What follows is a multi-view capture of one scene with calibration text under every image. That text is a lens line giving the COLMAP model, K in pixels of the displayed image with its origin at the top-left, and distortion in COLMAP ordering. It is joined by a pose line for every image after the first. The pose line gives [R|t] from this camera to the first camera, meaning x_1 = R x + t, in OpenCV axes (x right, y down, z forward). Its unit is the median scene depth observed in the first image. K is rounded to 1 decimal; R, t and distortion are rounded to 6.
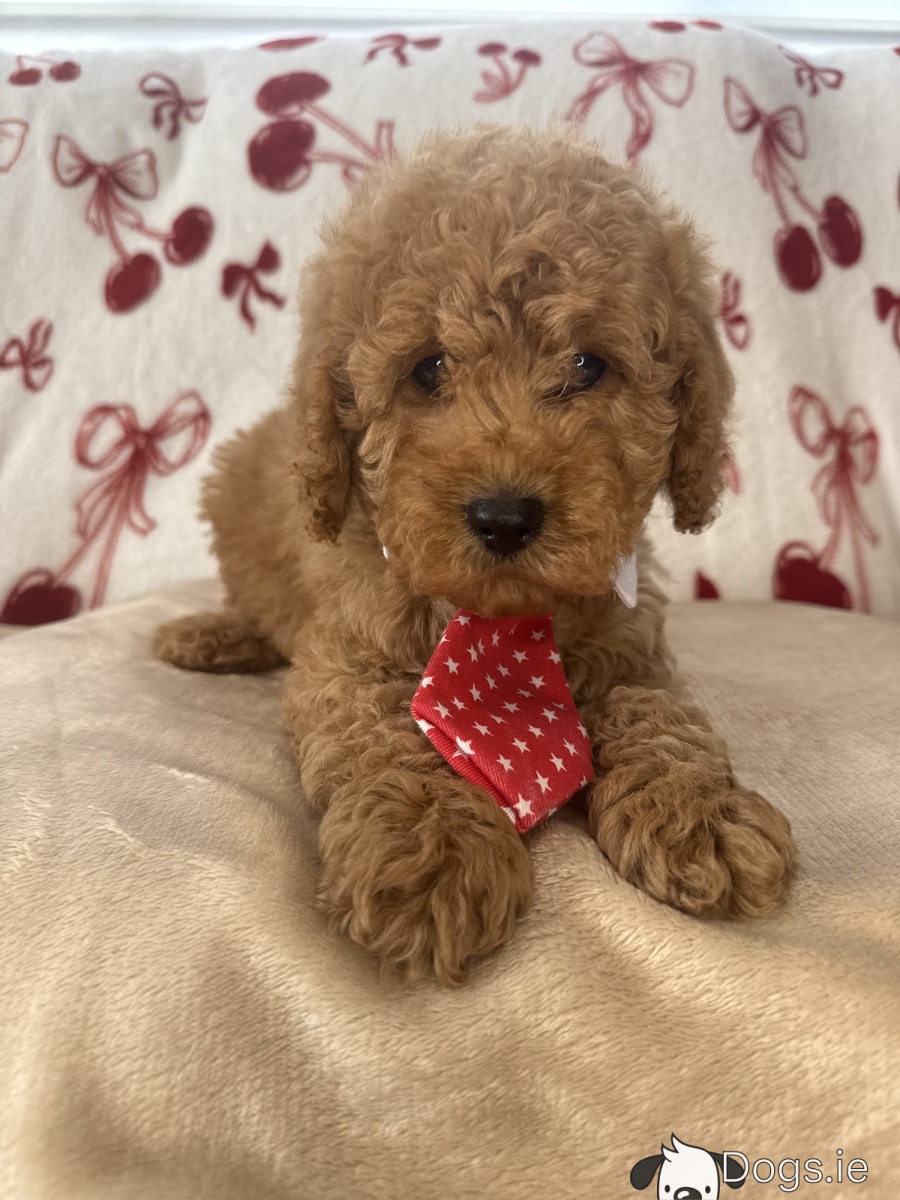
lens RADIAL K [[811.4, 0, 435.6], [0, 811.4, 617.7], [0, 0, 1]] dist [-0.017131, -0.008756]
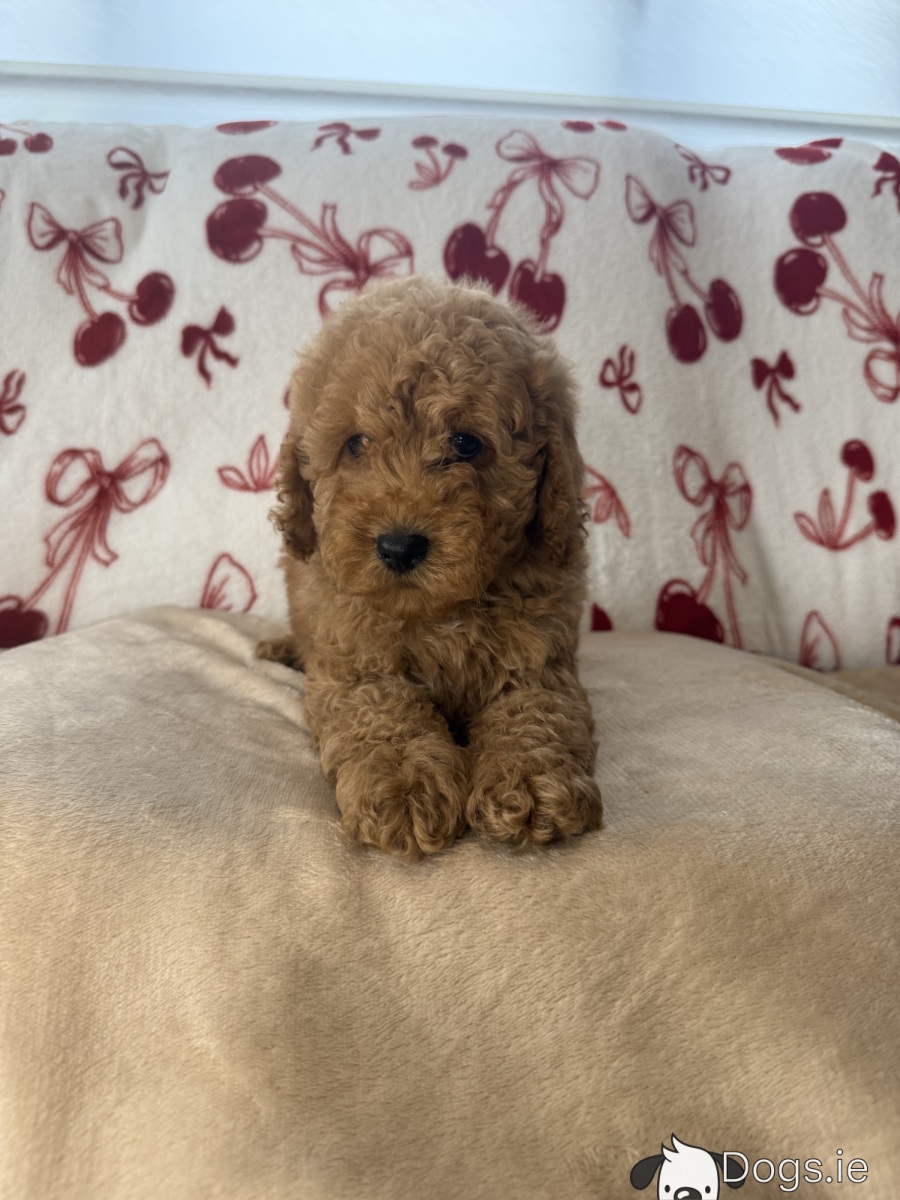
lens RADIAL K [[811.4, 0, 441.1], [0, 811.4, 616.3], [0, 0, 1]] dist [-0.017131, -0.008756]
pose [[0.998073, 0.007734, 0.061572, 0.029825], [-0.006130, 0.999638, -0.026197, -0.006250], [-0.061753, 0.025769, 0.997759, -0.132719]]
